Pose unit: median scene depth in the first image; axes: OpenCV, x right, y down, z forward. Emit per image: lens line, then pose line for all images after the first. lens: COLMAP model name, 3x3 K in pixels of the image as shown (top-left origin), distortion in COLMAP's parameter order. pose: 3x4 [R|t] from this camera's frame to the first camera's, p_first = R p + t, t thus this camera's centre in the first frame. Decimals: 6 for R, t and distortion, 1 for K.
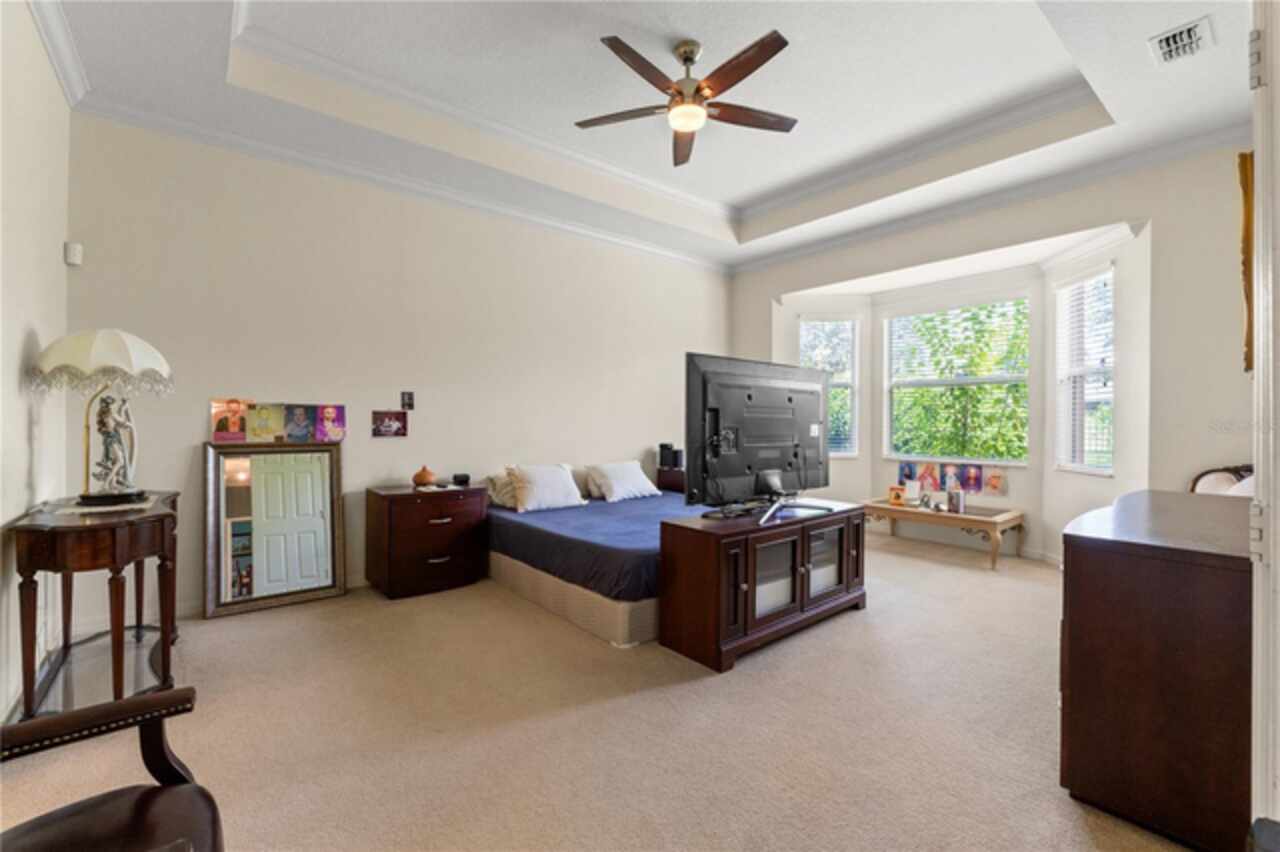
lens RADIAL K [[552.4, 0, 643.4], [0, 552.4, 411.3], [0, 0, 1]] dist [-0.001949, -0.000627]
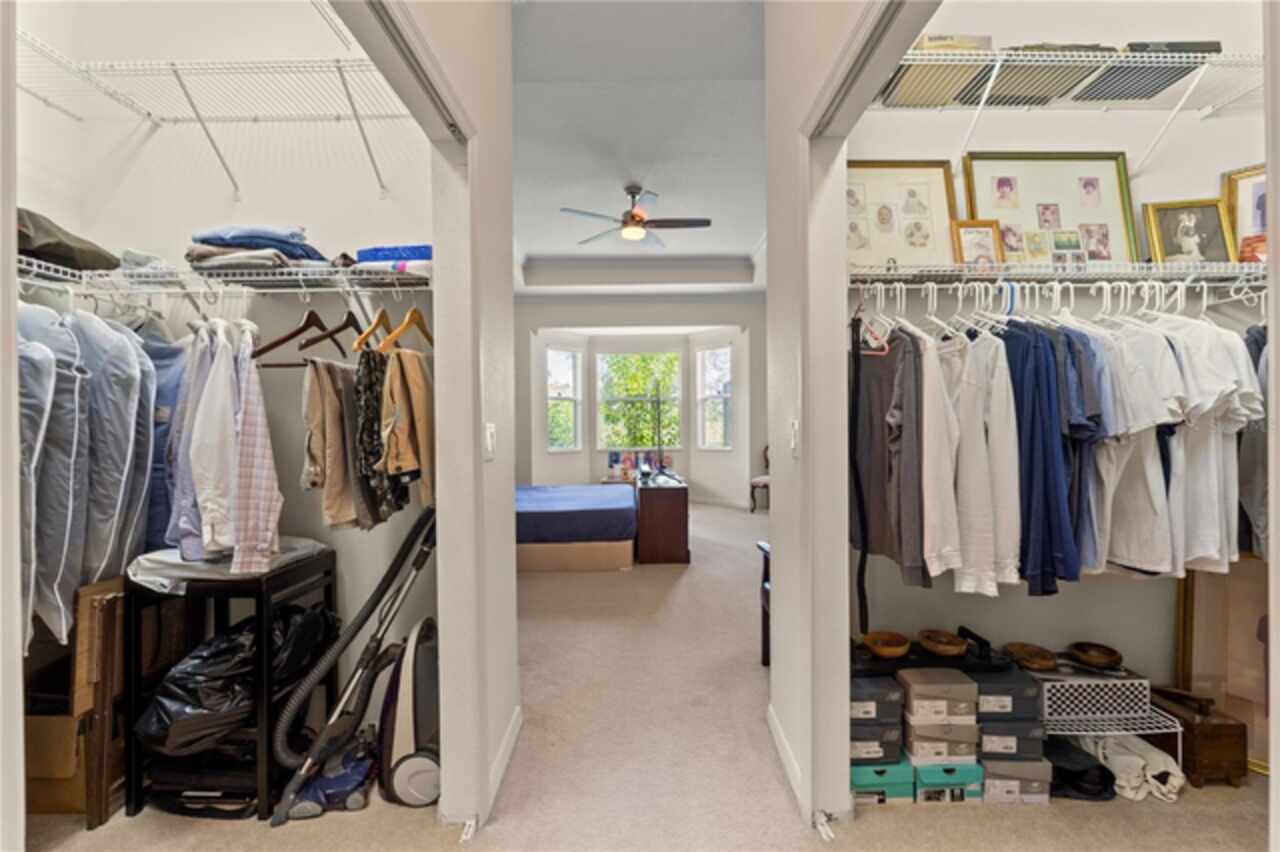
lens RADIAL K [[552.4, 0, 643.4], [0, 552.4, 411.3], [0, 0, 1]] dist [-0.001949, -0.000627]
pose [[0.634240, 0.009053, 0.773083, -0.651146], [0.000175, 0.999930, -0.011853, -0.000697], [-0.773136, 0.007653, 0.634194, -0.013357]]
